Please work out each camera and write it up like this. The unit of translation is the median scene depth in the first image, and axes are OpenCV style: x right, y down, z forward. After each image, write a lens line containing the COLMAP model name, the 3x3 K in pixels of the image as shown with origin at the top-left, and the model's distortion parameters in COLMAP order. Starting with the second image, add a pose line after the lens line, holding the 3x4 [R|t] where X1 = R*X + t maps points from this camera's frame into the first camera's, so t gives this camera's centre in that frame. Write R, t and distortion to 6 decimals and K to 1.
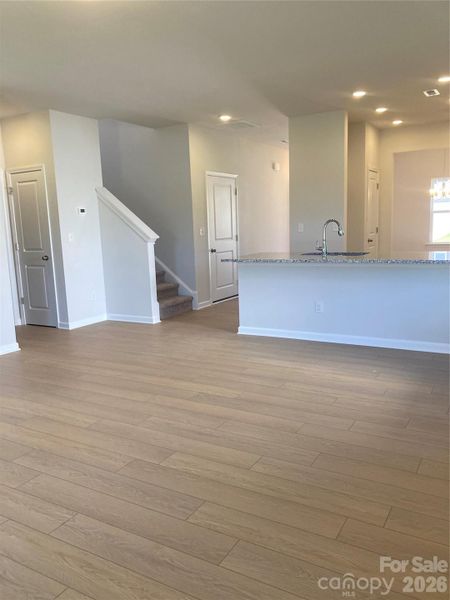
lens RADIAL K [[489.7, 0, 227.8], [0, 489.7, 304.5], [0, 0, 1]] dist [0.063755, -0.010260]
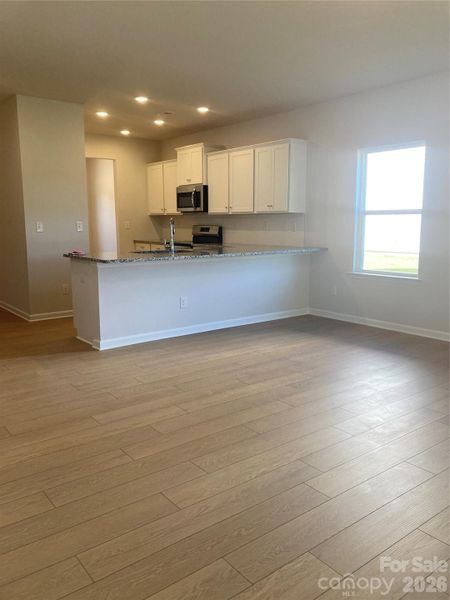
lens RADIAL K [[489.7, 0, 226.4], [0, 489.7, 301.2], [0, 0, 1]] dist [0.063755, -0.010260]
pose [[0.378868, -0.127136, 0.916676, -0.812261], [0.143949, 0.986559, 0.077334, -0.071032], [-0.914187, 0.102655, 0.392077, 0.559398]]
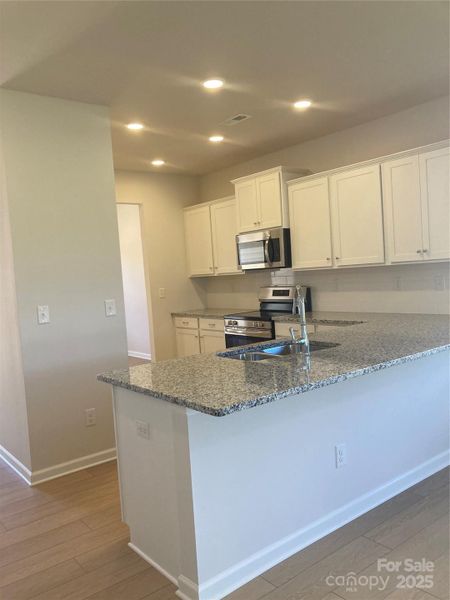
lens RADIAL K [[489.7, 0, 220.2], [0, 489.7, 304.8], [0, 0, 1]] dist [0.063755, -0.010260]
pose [[0.371760, -0.063952, 0.926124, -0.361243], [0.208286, 0.977936, -0.016079, -0.183346], [-0.904661, 0.198877, 0.376877, 0.981867]]
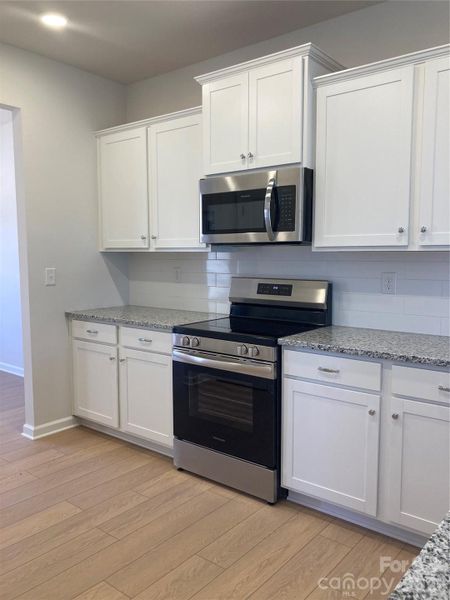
lens RADIAL K [[489.7, 0, 215.8], [0, 489.7, 290.1], [0, 0, 1]] dist [0.063755, -0.010260]
pose [[0.164611, -0.052113, 0.984981, 0.124562], [0.157916, 0.987115, 0.025834, -0.228734], [-0.973635, 0.151292, 0.170719, 1.254812]]
